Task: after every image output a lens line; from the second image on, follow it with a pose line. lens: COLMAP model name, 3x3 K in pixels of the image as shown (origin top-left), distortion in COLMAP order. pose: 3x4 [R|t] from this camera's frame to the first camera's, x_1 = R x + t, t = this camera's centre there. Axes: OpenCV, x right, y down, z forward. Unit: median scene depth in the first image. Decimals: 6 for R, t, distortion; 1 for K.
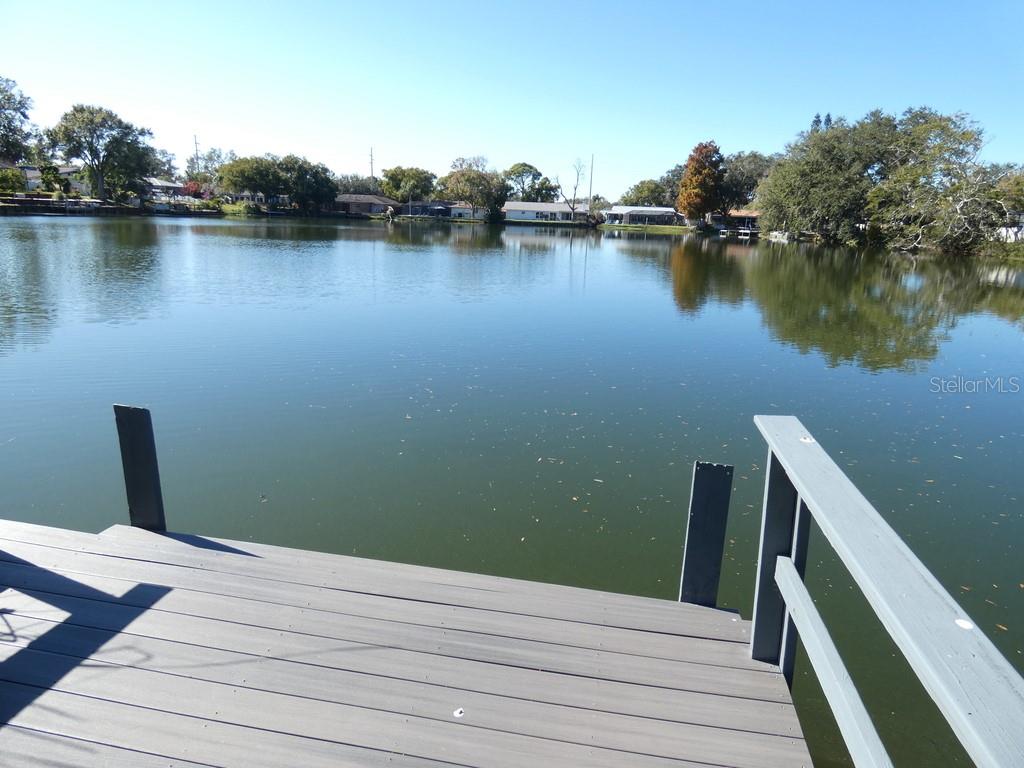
lens RADIAL K [[612.6, 0, 502.8], [0, 612.6, 377.7], [0, 0, 1]] dist [0.036000, -0.021295]
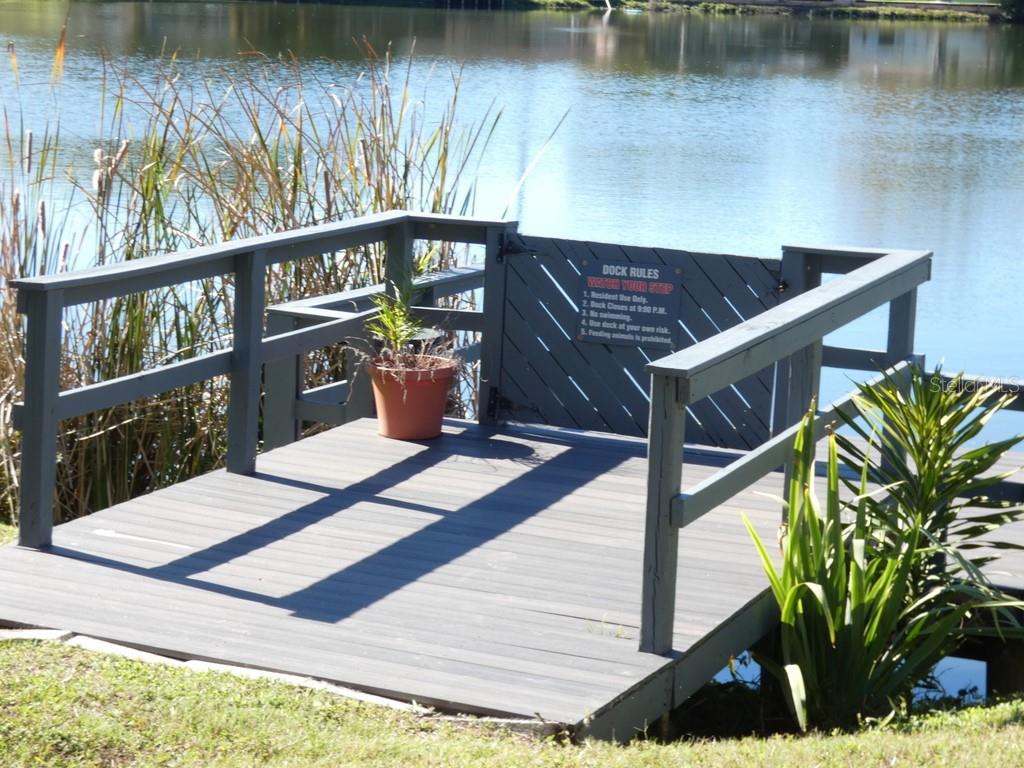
lens RADIAL K [[2756.2, 0, 512.0], [0, 2756.2, 384.0], [0, 0, 1]] dist [0.615614, -6.888817]
pose [[0.980830, 0.027195, -0.192957, 0.001409], [-0.048605, 0.993059, -0.107108, 0.015116], [0.188704, 0.114434, 0.975344, -0.084929]]
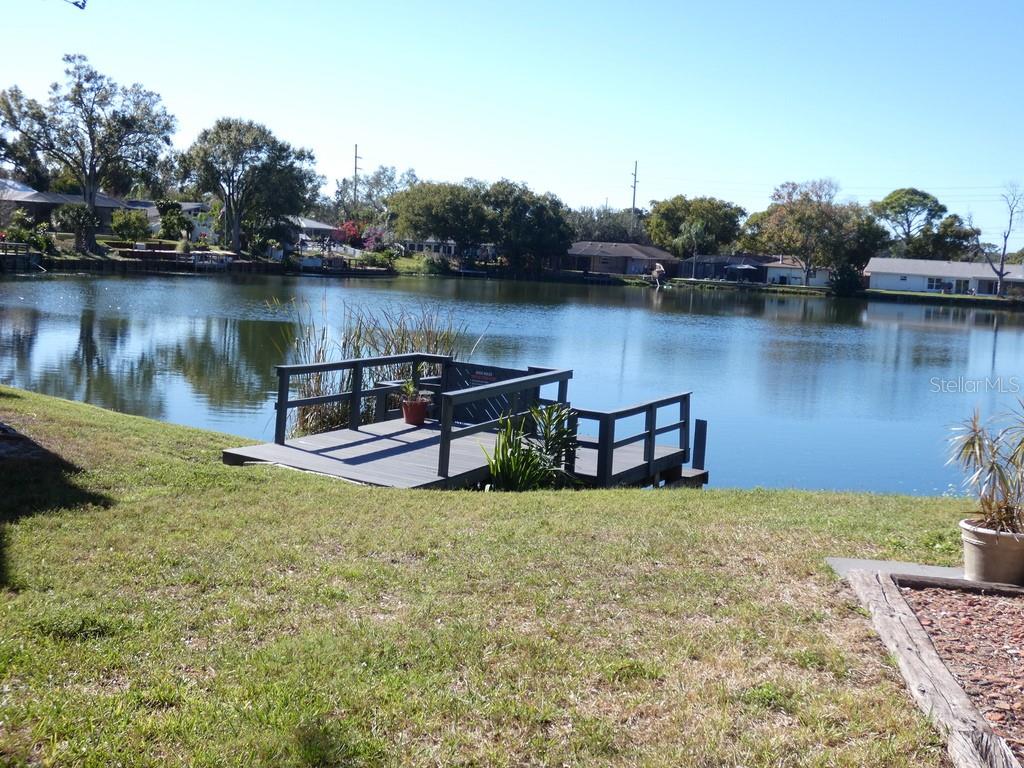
lens RADIAL K [[1243.6, 0, 512.0], [0, 1243.6, 384.0], [0, 0, 1]] dist [0.029207, -0.006952]
pose [[0.956243, 0.047169, -0.288748, 0.025903], [-0.094475, 0.983831, -0.152155, 0.021530], [0.276902, 0.172776, 0.945237, -0.114608]]
